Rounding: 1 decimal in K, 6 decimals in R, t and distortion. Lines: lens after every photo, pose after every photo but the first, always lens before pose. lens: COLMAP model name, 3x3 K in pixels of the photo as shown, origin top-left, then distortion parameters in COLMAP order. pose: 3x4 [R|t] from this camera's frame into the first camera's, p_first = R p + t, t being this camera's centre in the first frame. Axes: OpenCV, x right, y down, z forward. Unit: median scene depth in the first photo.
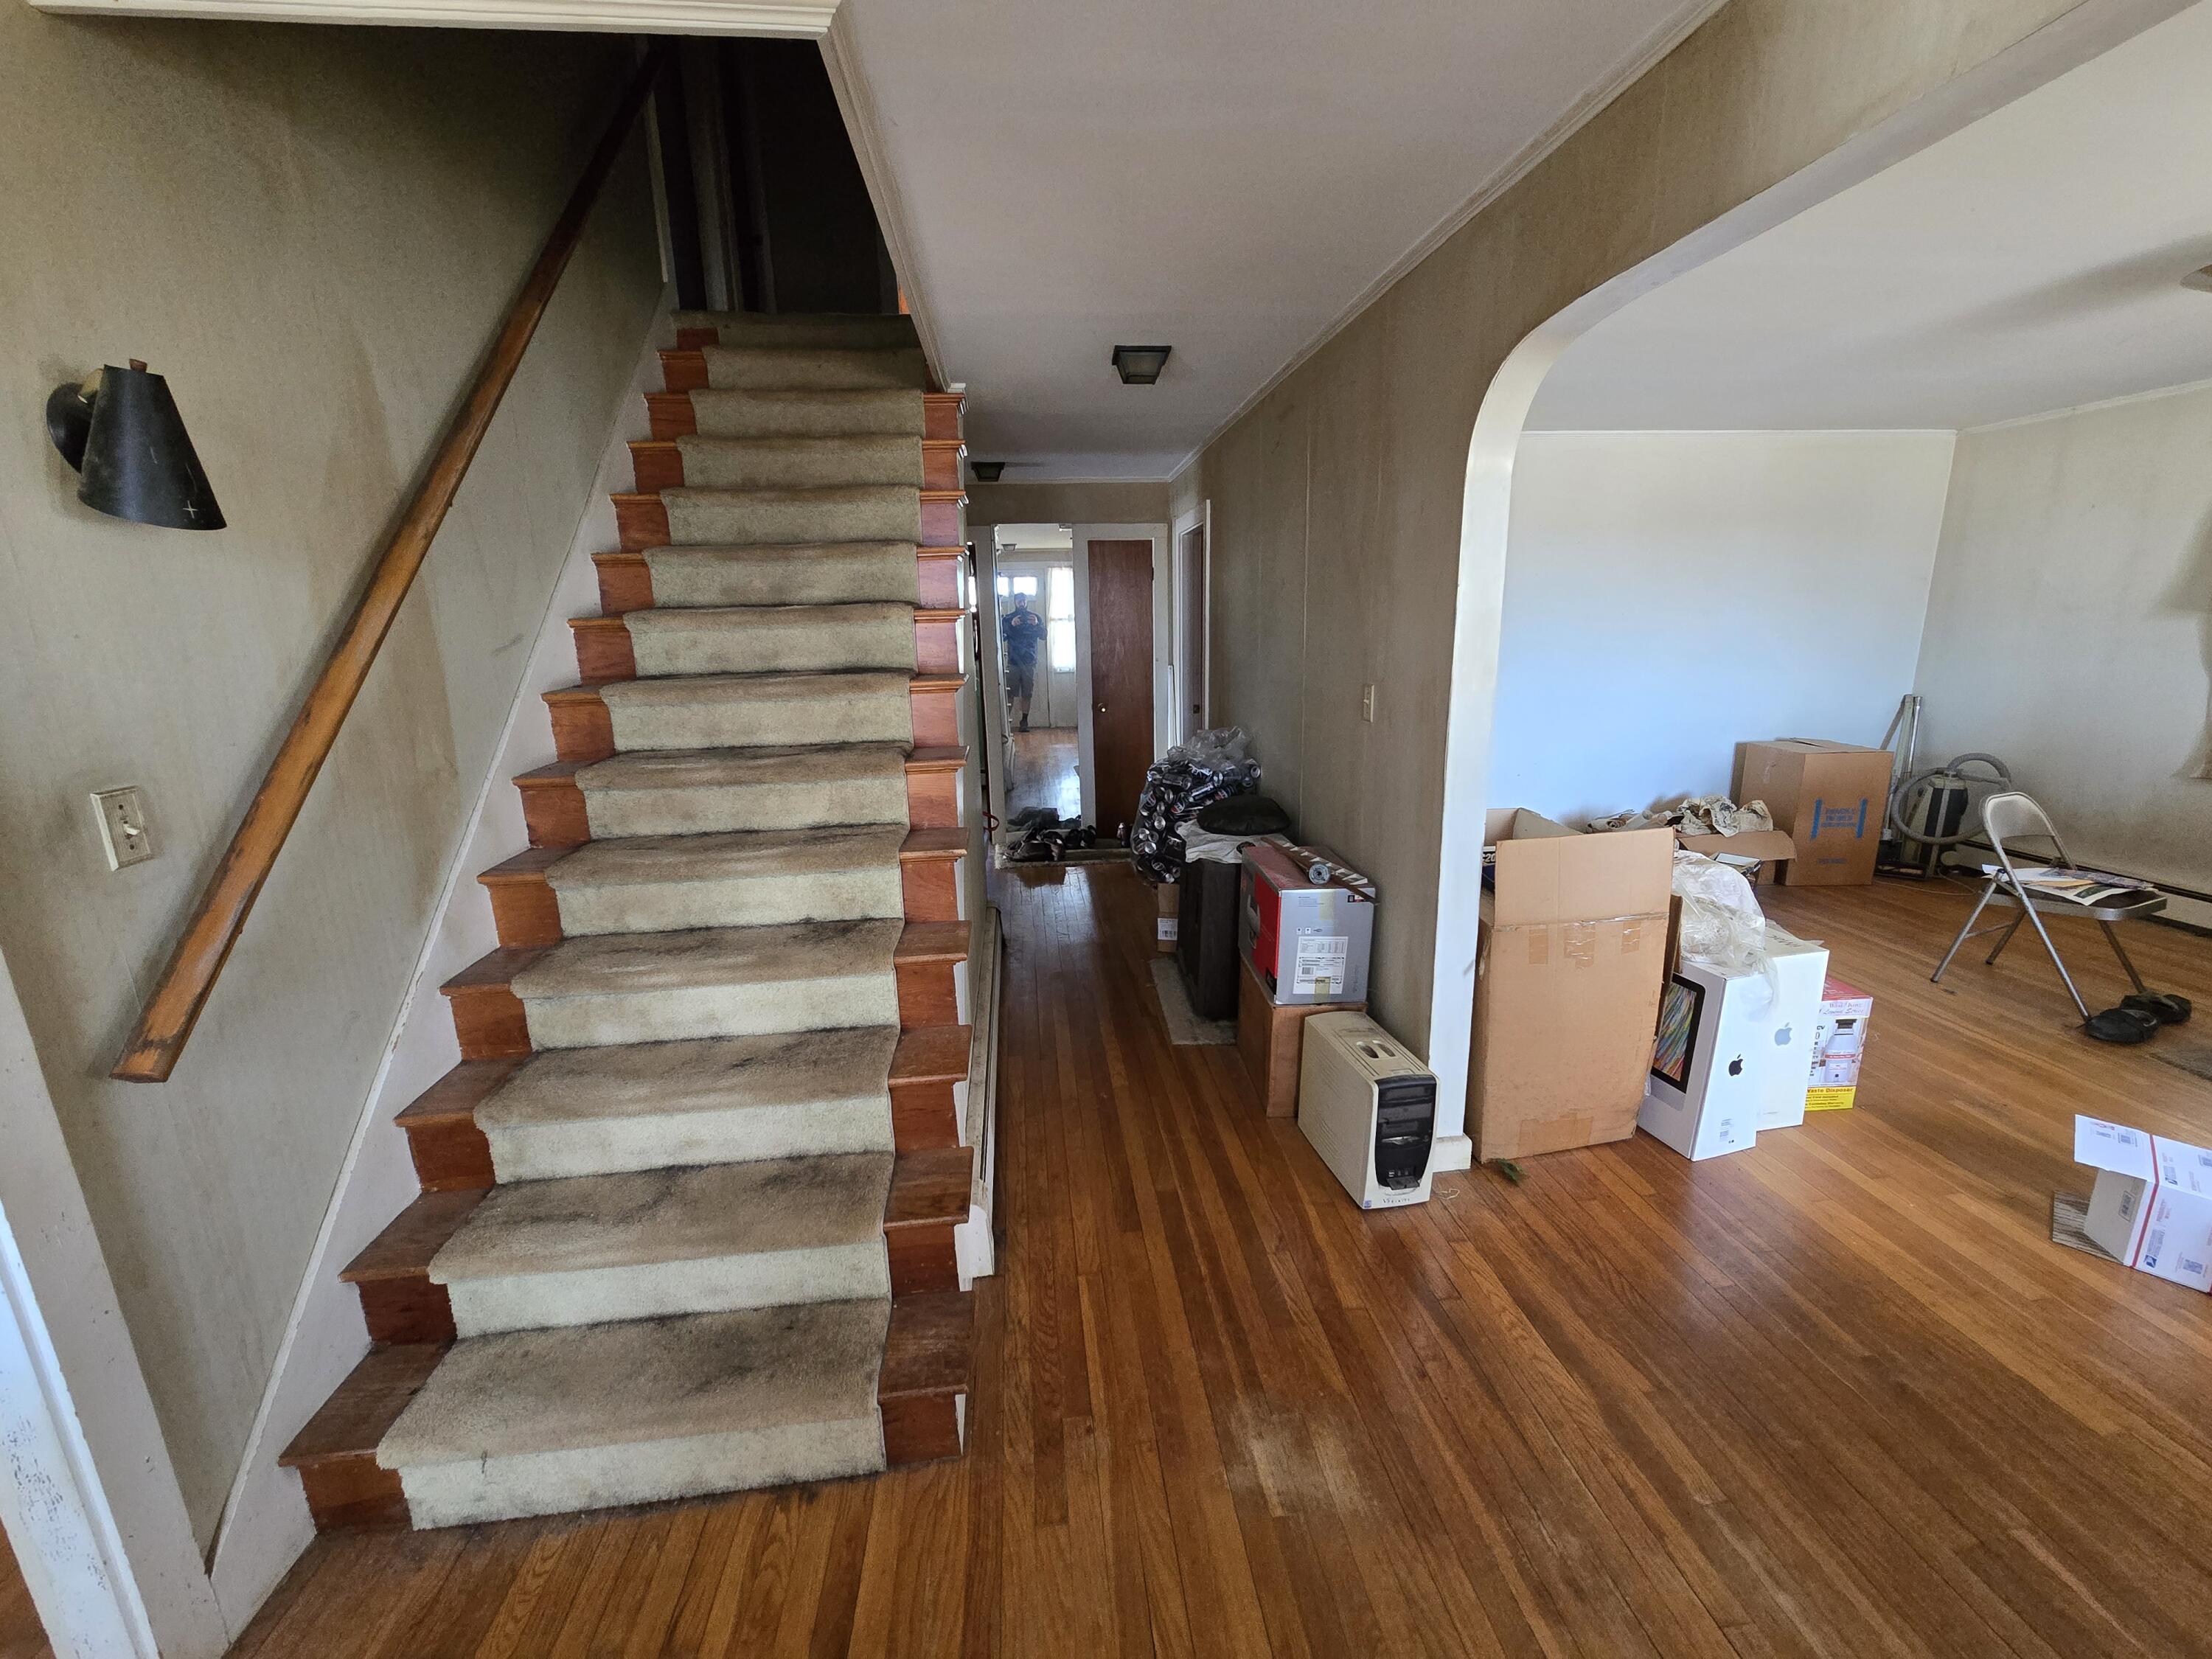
lens RADIAL K [[912.9, 0, 1117.9], [0, 912.9, 836.0], [0, 0, 1]] dist [-0.001774, 0.001120]
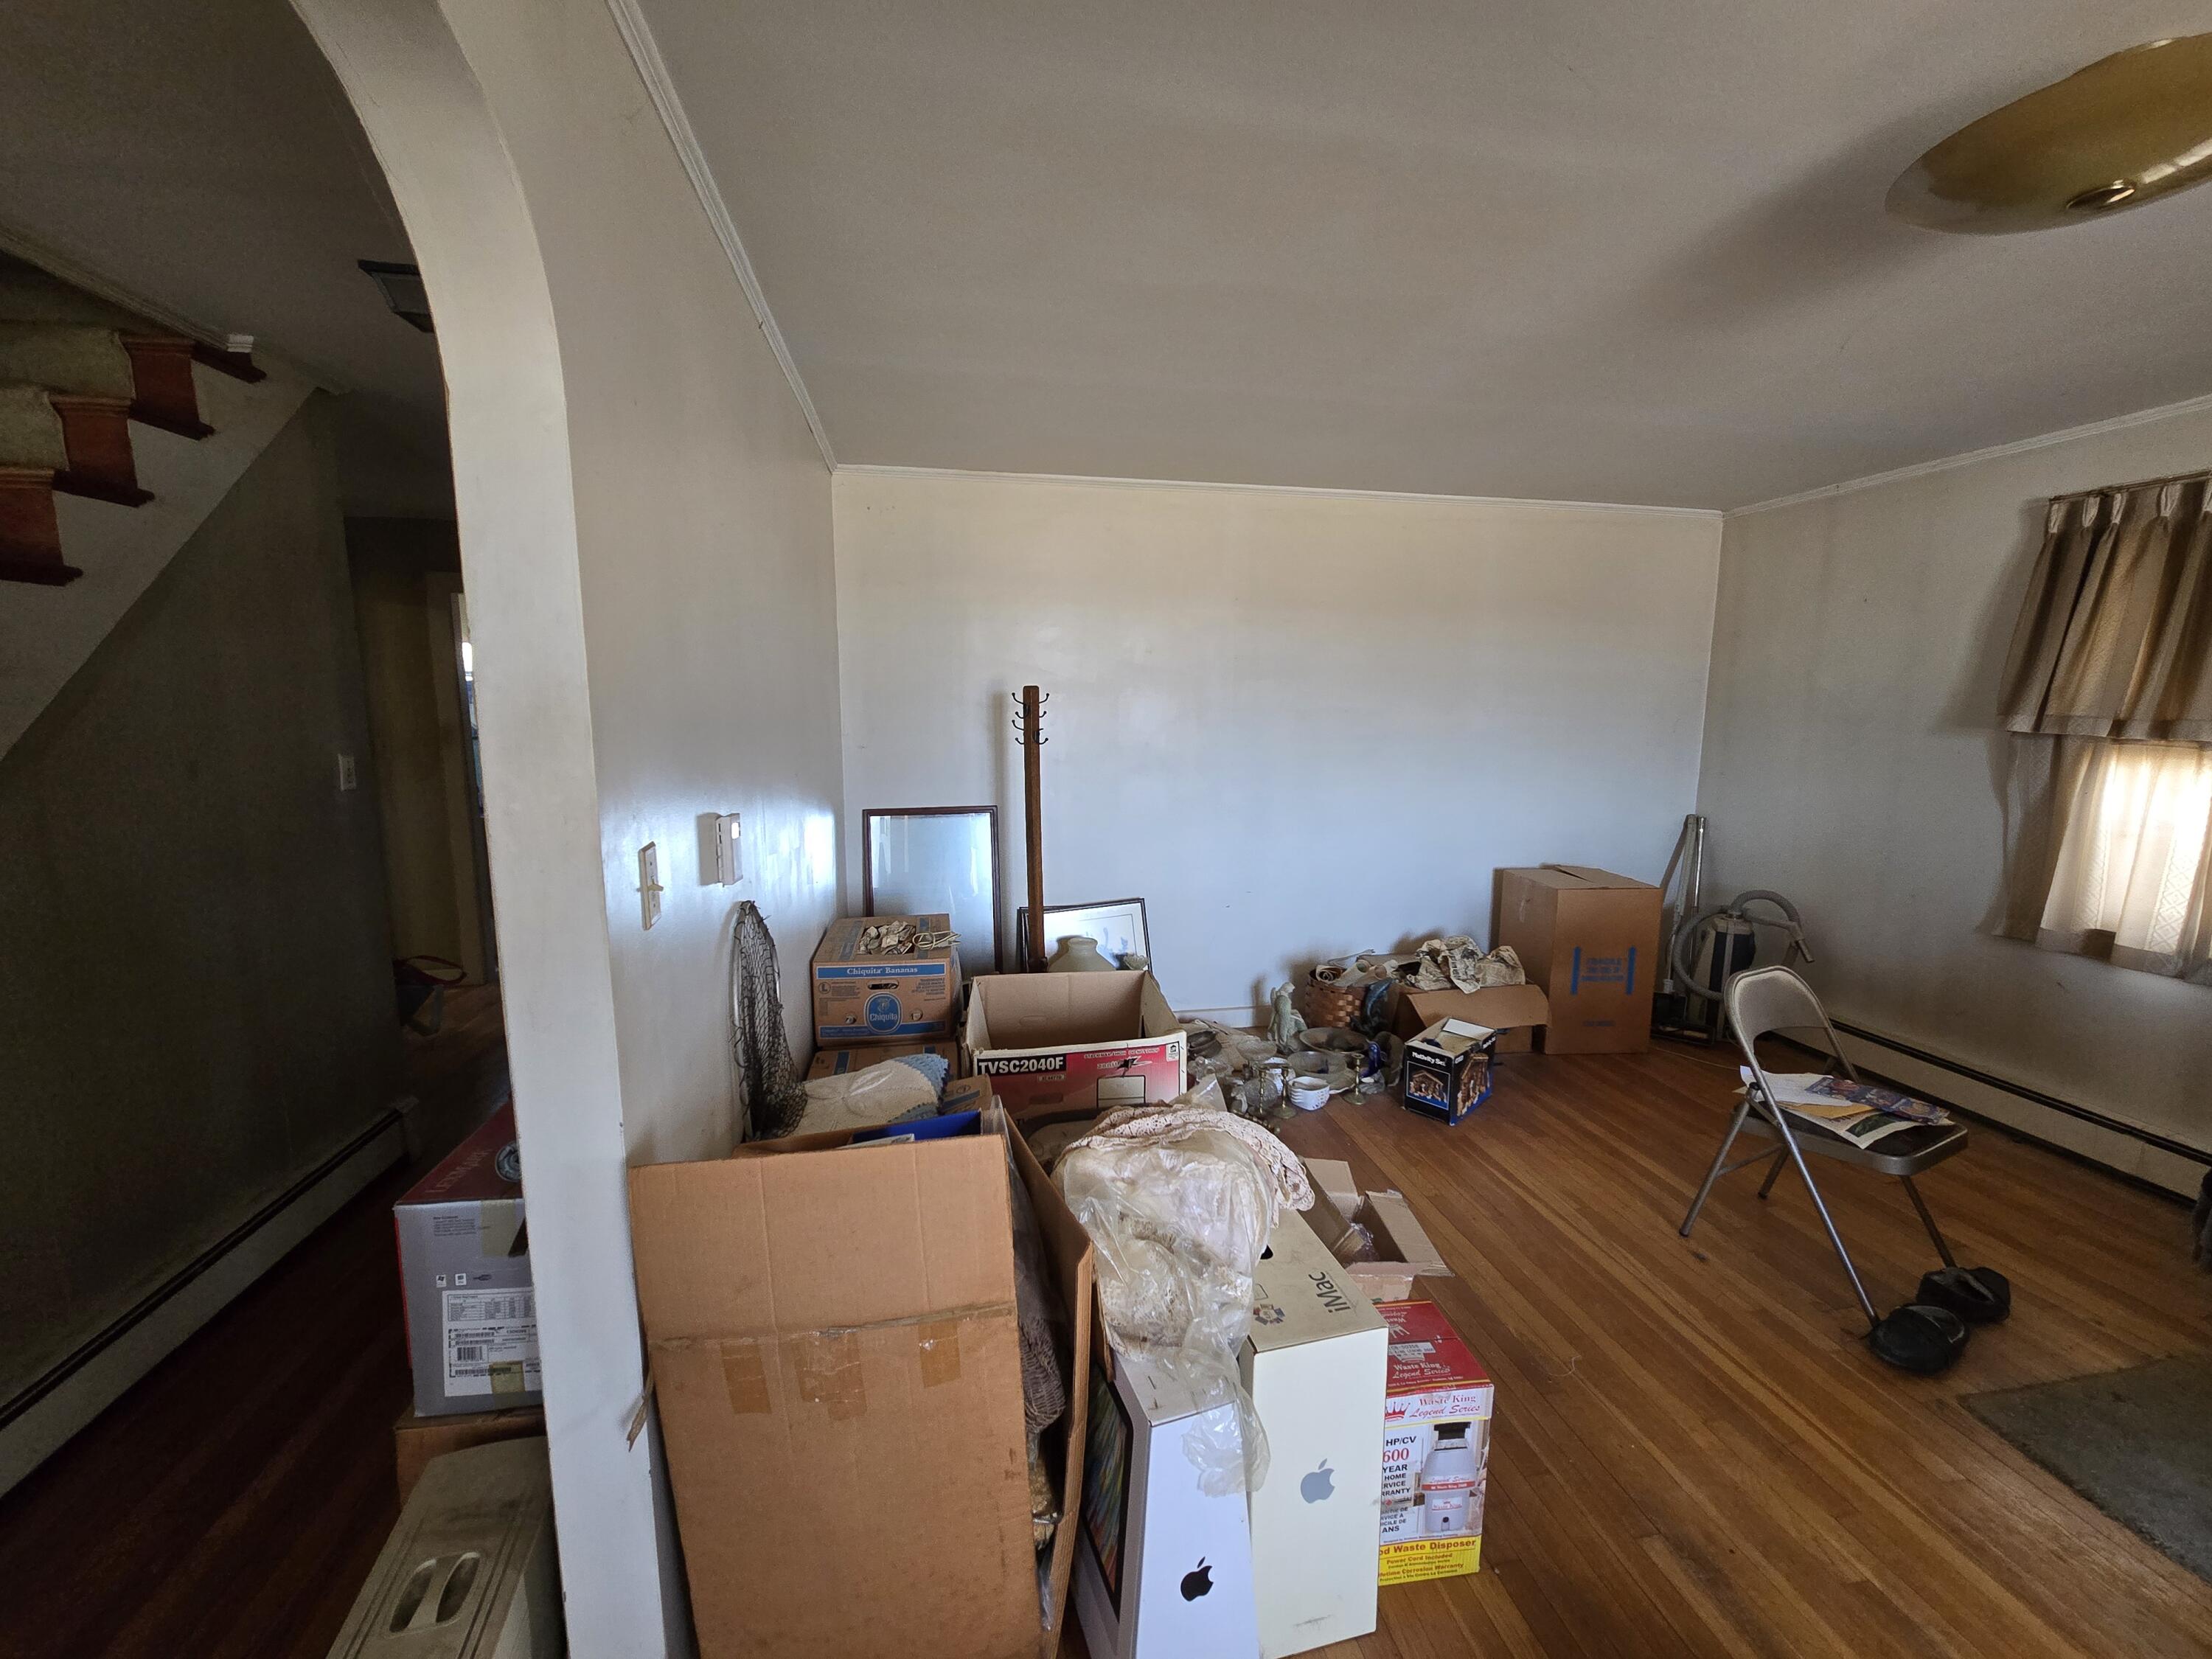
lens RADIAL K [[918.0, 0, 1117.6], [0, 918.0, 832.6], [0, 0, 1]] dist [0.009658, -0.008515]
pose [[0.995738, 0.020390, 0.089946, 0.392920], [-0.011935, 0.995542, -0.093560, -0.078771], [-0.091453, 0.092088, 0.991542, 0.309595]]
